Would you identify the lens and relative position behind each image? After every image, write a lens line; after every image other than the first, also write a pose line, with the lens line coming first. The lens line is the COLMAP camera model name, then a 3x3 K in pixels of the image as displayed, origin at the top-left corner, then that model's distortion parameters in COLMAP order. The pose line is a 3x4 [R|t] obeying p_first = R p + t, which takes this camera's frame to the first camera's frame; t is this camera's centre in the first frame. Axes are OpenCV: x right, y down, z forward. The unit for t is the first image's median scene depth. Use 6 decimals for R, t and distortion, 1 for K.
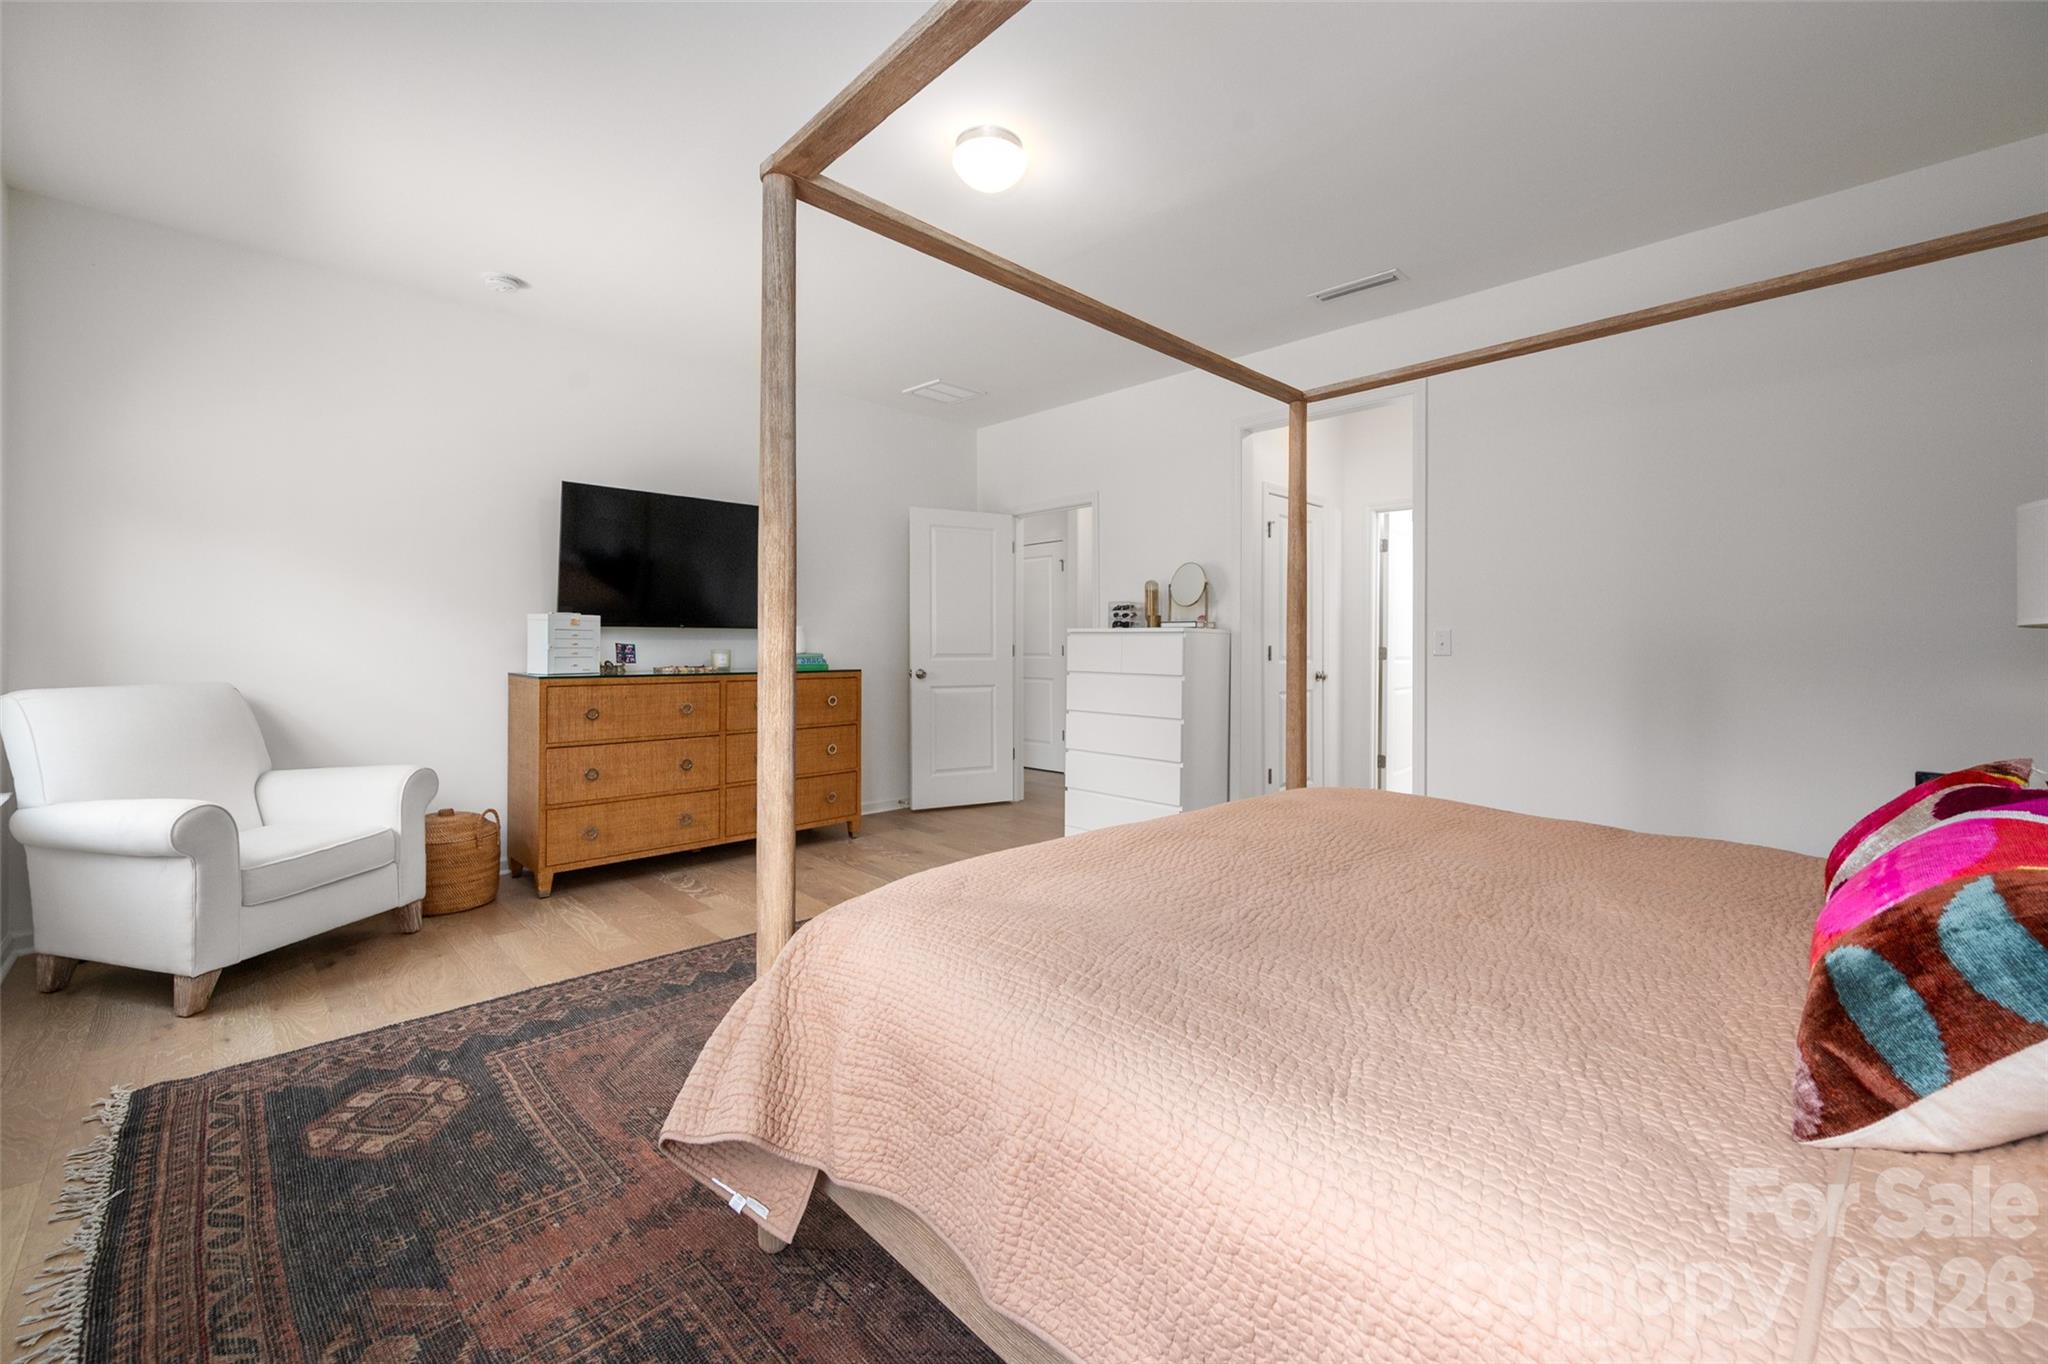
lens RADIAL K [[806.1, 0, 1025.1], [0, 806.1, 651.5], [0, 0, 1]] dist [-0.000793, -0.000089]
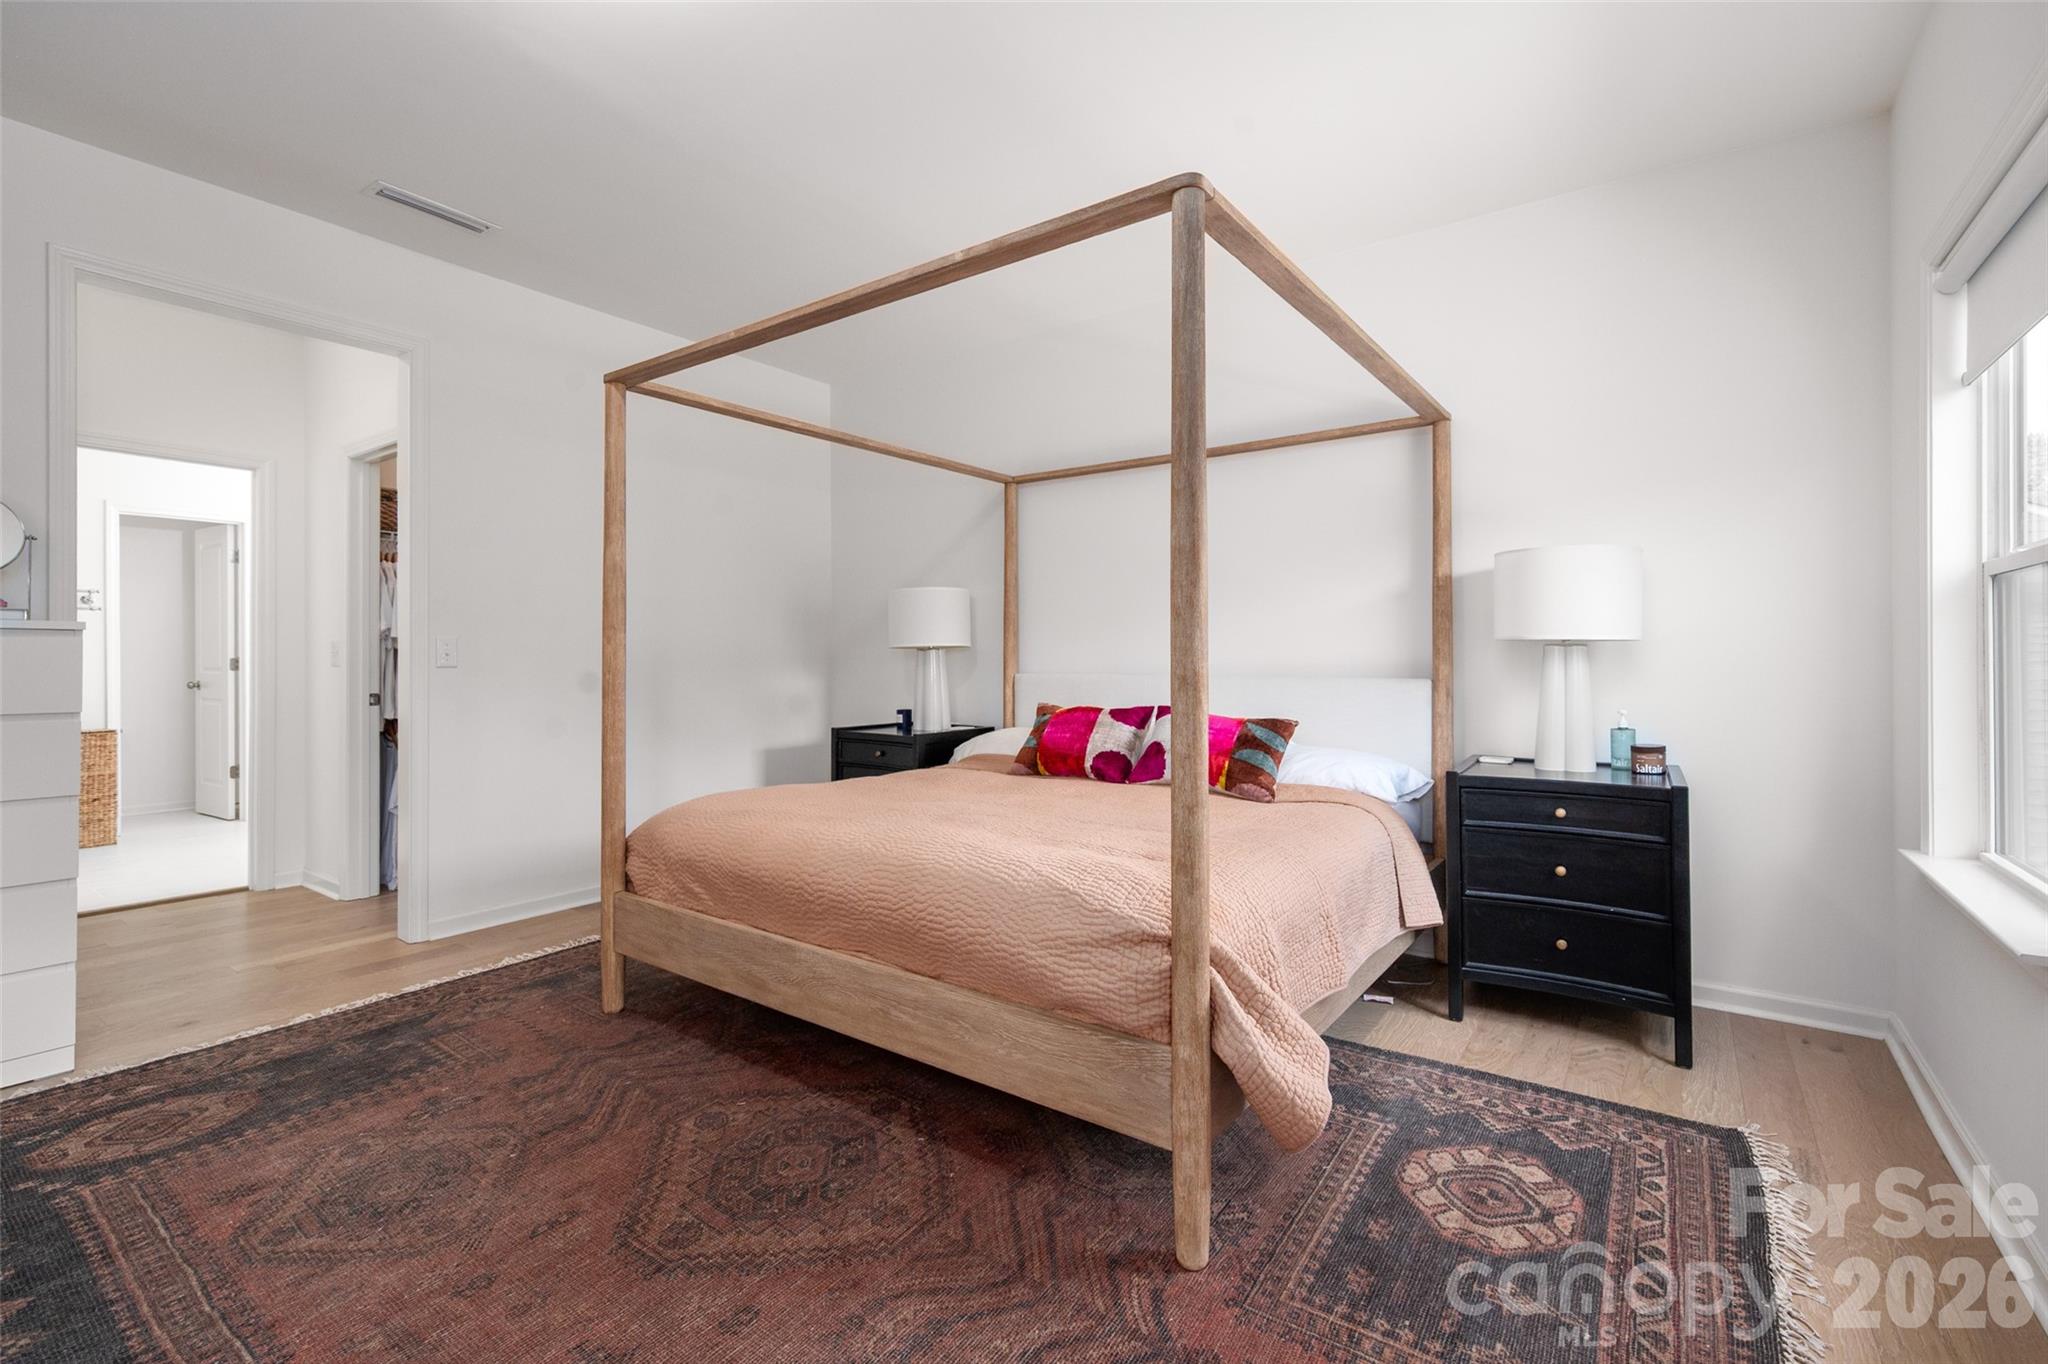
lens RADIAL K [[922.2, 0, 1024.2], [0, 922.2, 653.4], [0, 0, 1]] dist [0.039450, 0.000145]
pose [[-0.159099, 0.004704, 0.987251, -1.100845], [0.020170, 0.999795, -0.001514, -0.011722], [-0.987057, 0.019672, -0.159161, 1.065045]]
